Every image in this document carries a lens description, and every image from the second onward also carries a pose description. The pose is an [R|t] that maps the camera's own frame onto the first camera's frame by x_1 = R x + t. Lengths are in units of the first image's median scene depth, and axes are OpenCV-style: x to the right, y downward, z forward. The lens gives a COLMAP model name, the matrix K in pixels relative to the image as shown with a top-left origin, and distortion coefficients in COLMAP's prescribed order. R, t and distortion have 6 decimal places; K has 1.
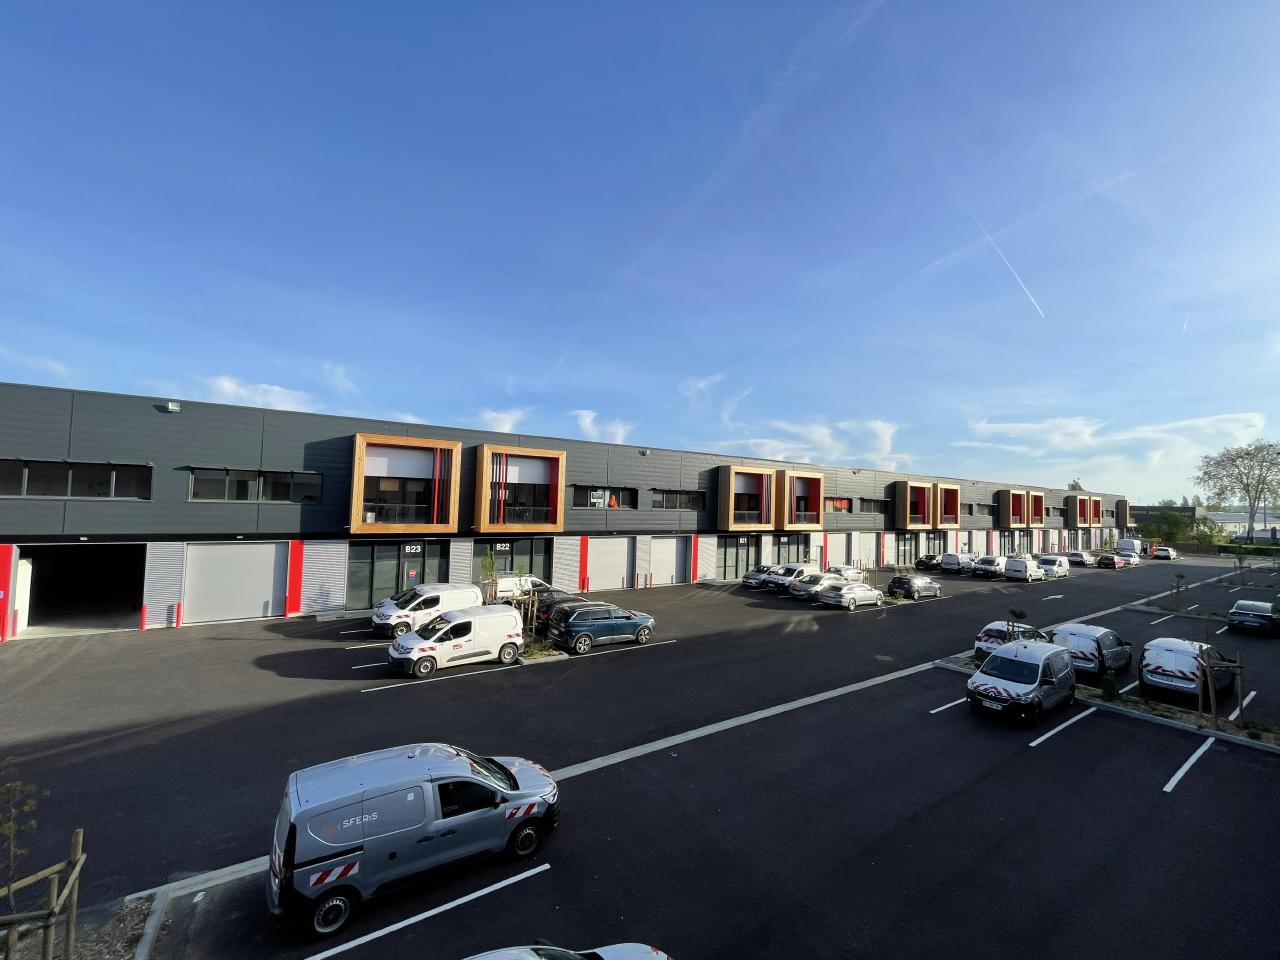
lens RADIAL K [[516.8, 0, 643.7], [0, 516.8, 480.1], [0, 0, 1]] dist [-0.003622, -0.000220]
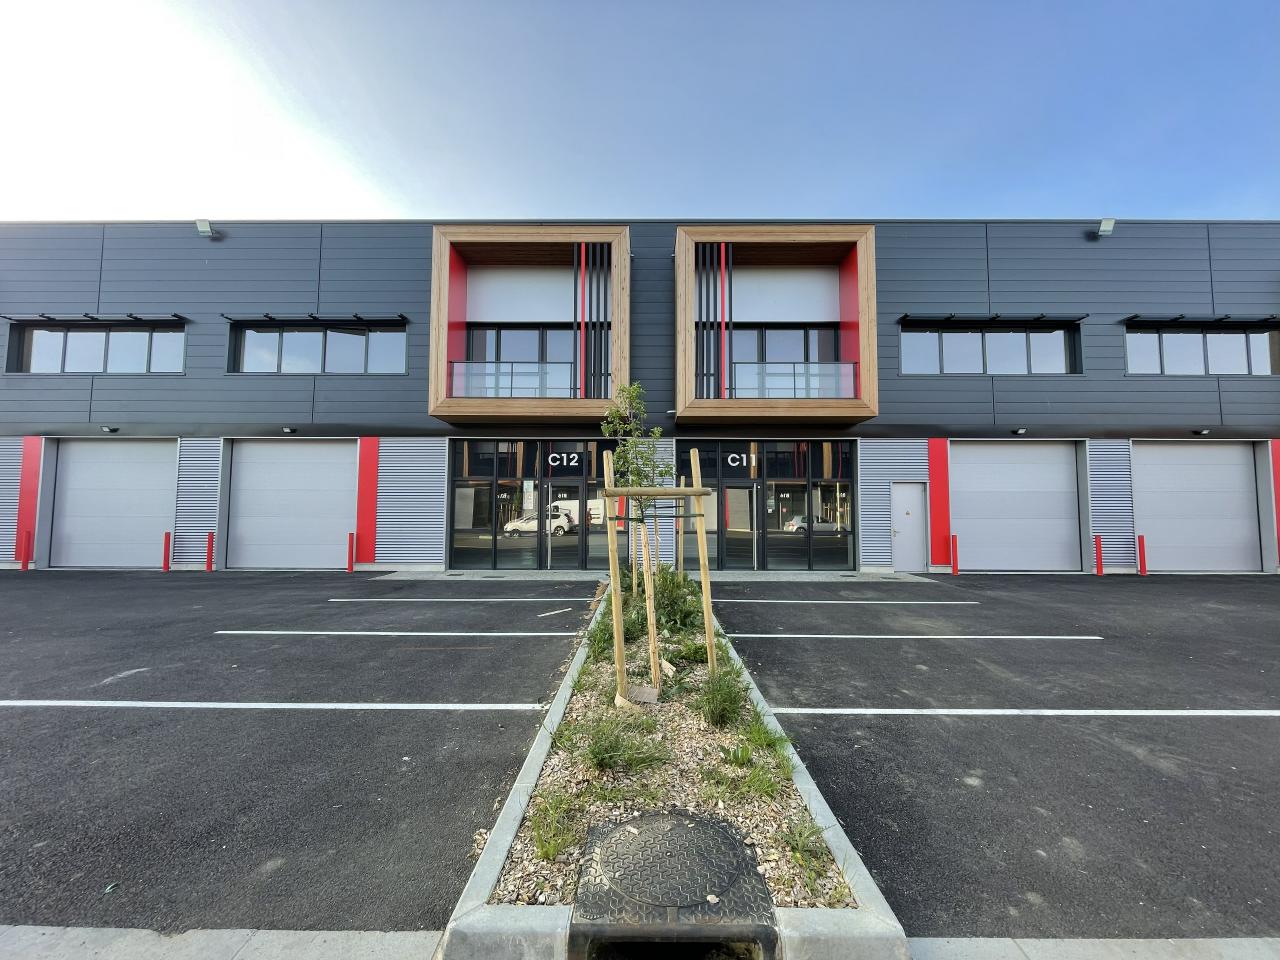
lens RADIAL K [[522.6, 0, 641.9], [0, 522.6, 482.6], [0, 0, 1]] dist [-0.001290, -0.000064]
pose [[0.825554, -0.063025, -0.560793, -0.070705], [0.042255, 0.997858, -0.049941, 0.142991], [0.562739, 0.017532, 0.826449, 0.479954]]
